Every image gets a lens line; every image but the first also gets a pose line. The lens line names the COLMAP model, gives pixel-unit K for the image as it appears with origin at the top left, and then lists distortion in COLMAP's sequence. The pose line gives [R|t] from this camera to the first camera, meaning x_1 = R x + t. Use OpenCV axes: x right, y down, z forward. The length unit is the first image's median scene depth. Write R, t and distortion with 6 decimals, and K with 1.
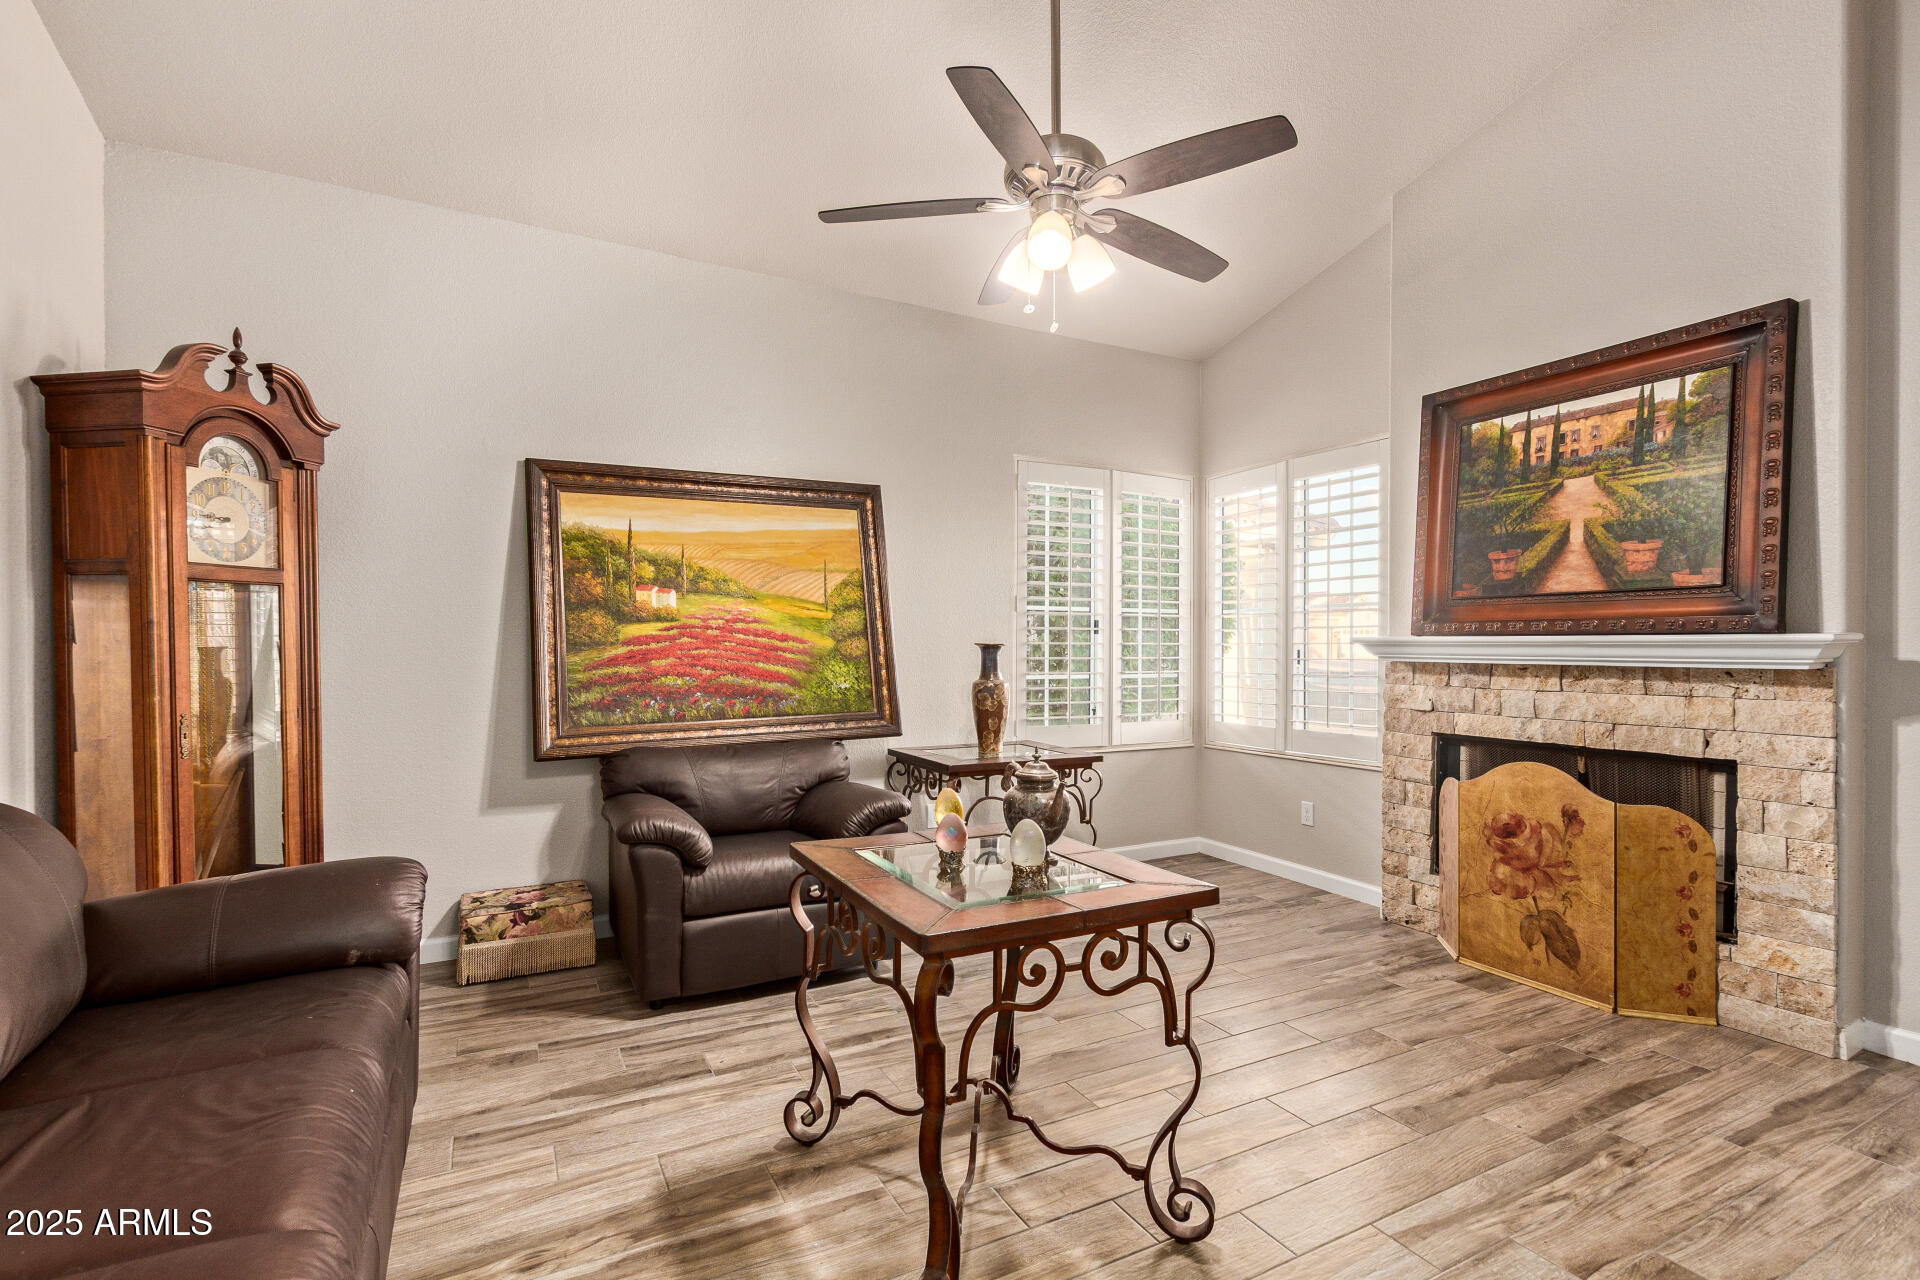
lens RADIAL K [[880.1, 0, 961.5], [0, 880.1, 645.3], [0, 0, 1]] dist [0.019381, 0.000601]
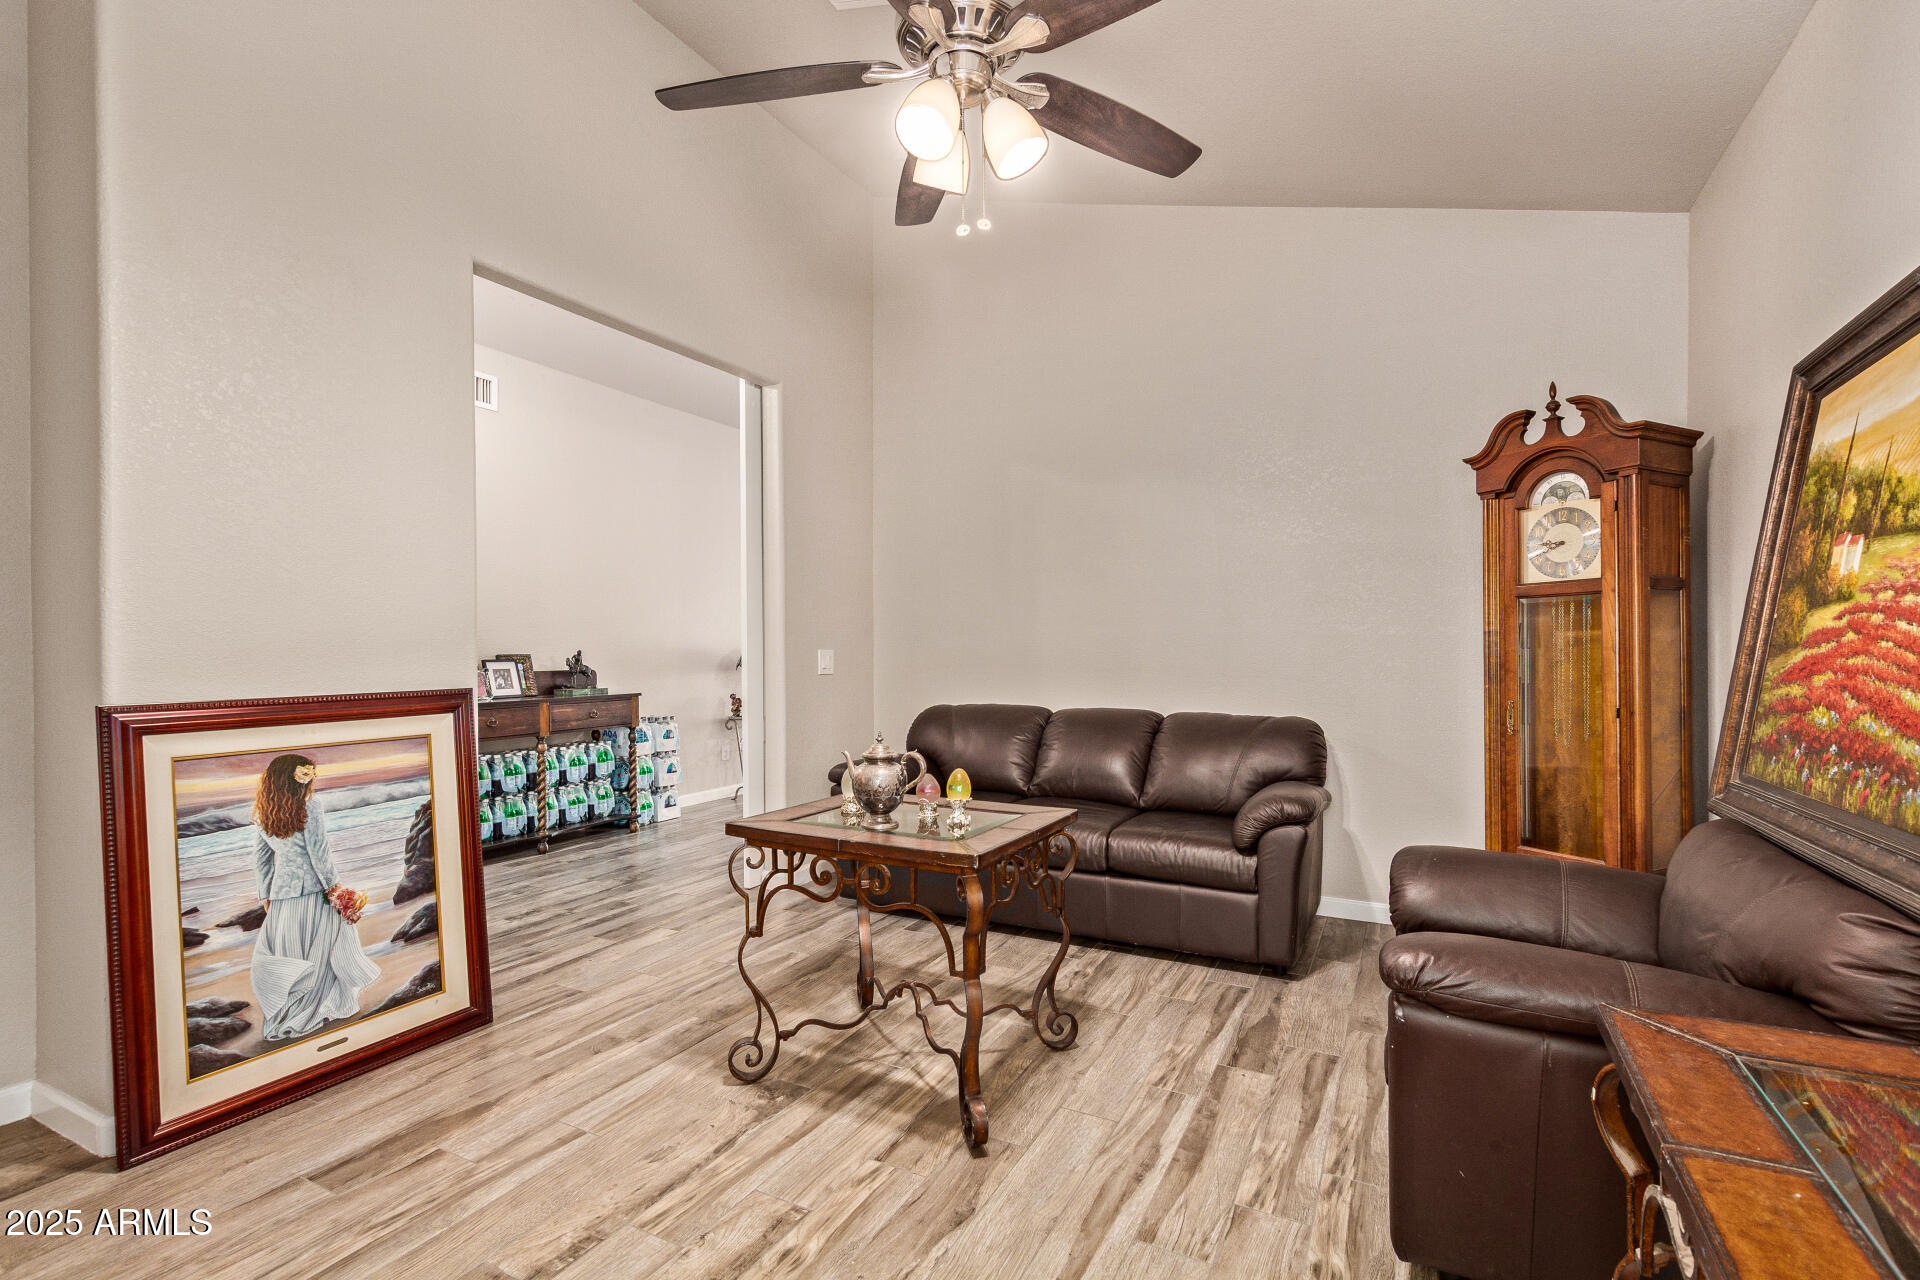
lens RADIAL K [[880.1, 0, 964.9], [0, 880.1, 648.4], [0, 0, 1]] dist [0.019381, 0.000601]
pose [[-0.819627, -0.005659, -0.572870, 0.559098], [-0.005040, 0.999984, -0.002666, 0.007484], [0.572875, 0.000702, -0.819642, 1.685709]]
